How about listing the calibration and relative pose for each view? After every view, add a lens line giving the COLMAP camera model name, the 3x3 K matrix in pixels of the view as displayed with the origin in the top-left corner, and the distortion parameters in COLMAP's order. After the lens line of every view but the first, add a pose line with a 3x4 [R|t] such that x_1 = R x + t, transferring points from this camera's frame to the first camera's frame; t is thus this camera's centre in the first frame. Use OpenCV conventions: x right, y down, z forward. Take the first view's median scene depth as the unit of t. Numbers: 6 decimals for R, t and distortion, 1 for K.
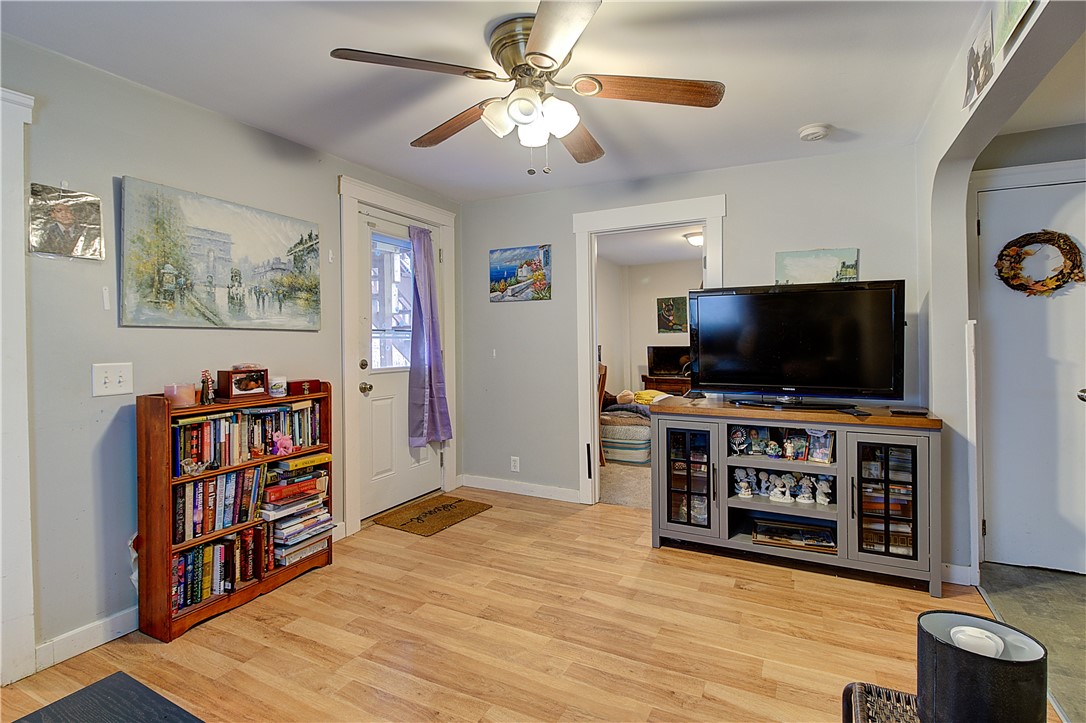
lens RADIAL K [[498.4, 0, 517.0], [0, 498.4, 342.5], [0, 0, 1]] dist [0.004639, -0.002071]
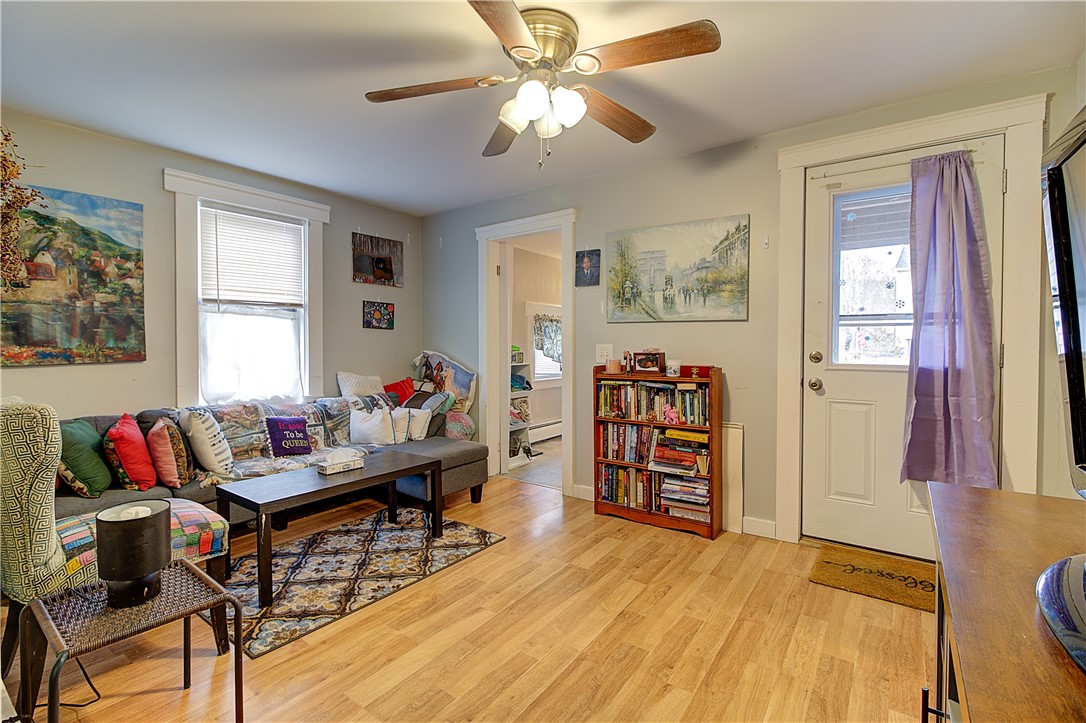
lens RADIAL K [[498.4, 0, 540.1], [0, 498.4, 359.2], [0, 0, 1]] dist [0.004639, -0.002071]
pose [[-0.111751, 0.046559, -0.992645, 0.750560], [-0.001003, 0.998896, 0.046965, 0.009223], [0.993736, 0.006244, -0.111581, 0.796760]]
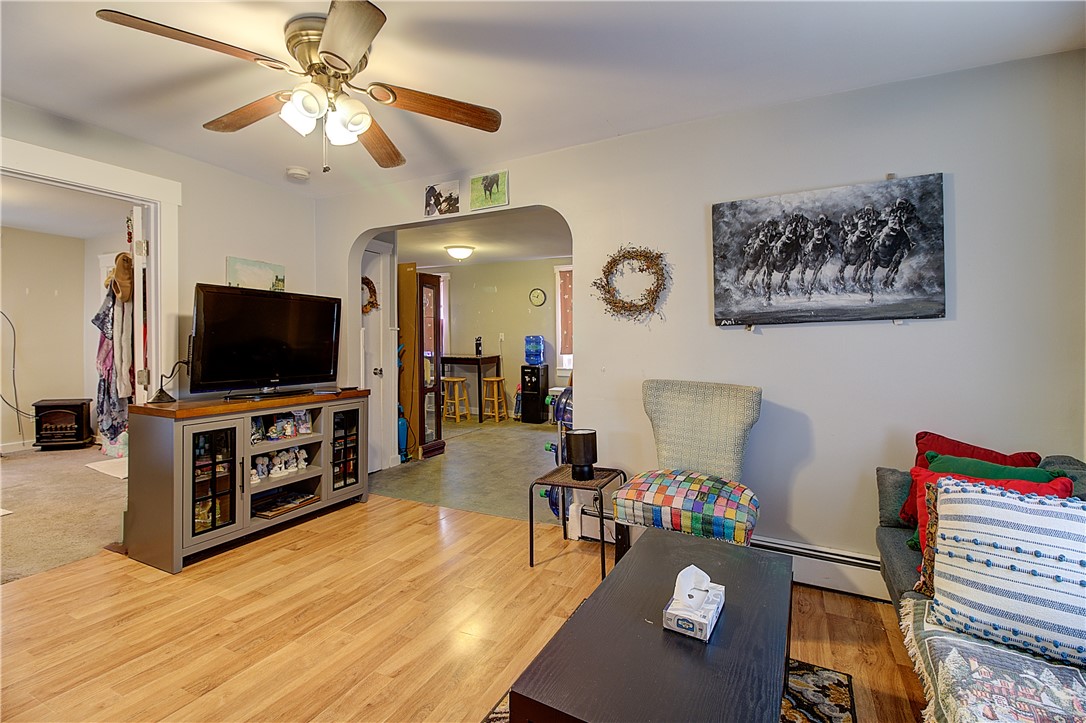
lens RADIAL K [[498.4, 0, 569.5], [0, 498.4, 350.6], [0, 0, 1]] dist [0.004639, -0.002071]
pose [[-0.039598, -0.009503, 0.999170, -0.709749], [0.004336, 0.999944, 0.009682, 0.016509], [-0.999206, 0.004716, -0.039555, 0.389168]]
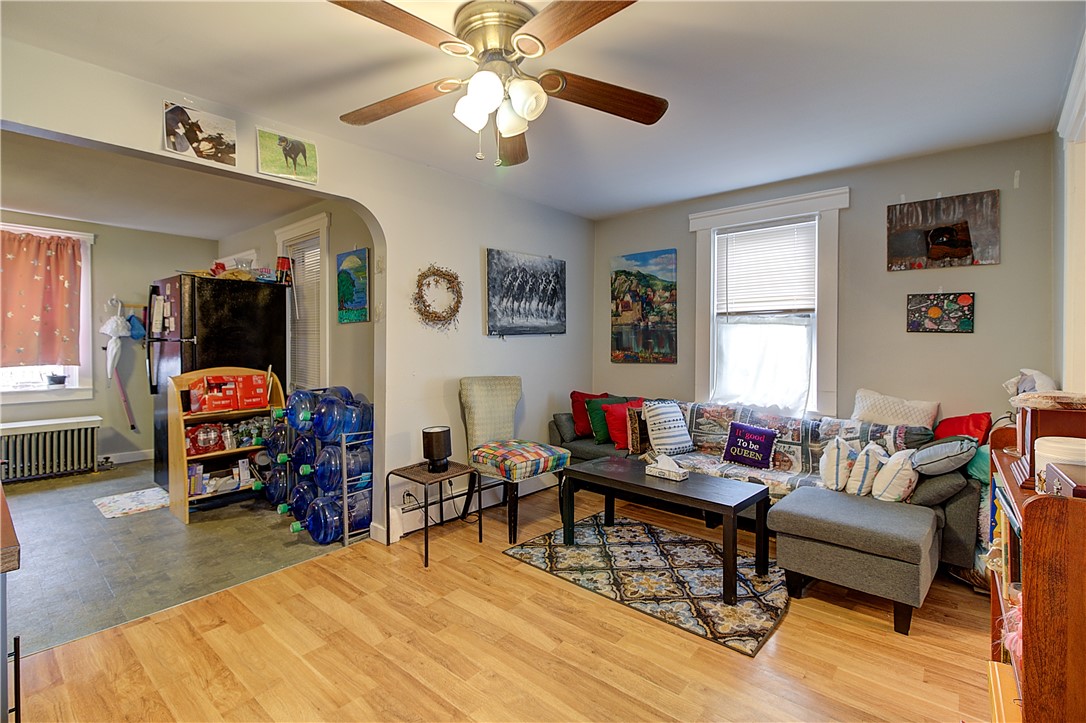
lens RADIAL K [[498.4, 0, 534.9], [0, 498.4, 348.2], [0, 0, 1]] dist [0.004639, -0.002071]
pose [[-0.977497, 0.007700, 0.210811, -0.159648], [0.010623, 0.999862, 0.012736, -0.001699], [-0.210684, 0.014689, -0.977444, 1.359754]]
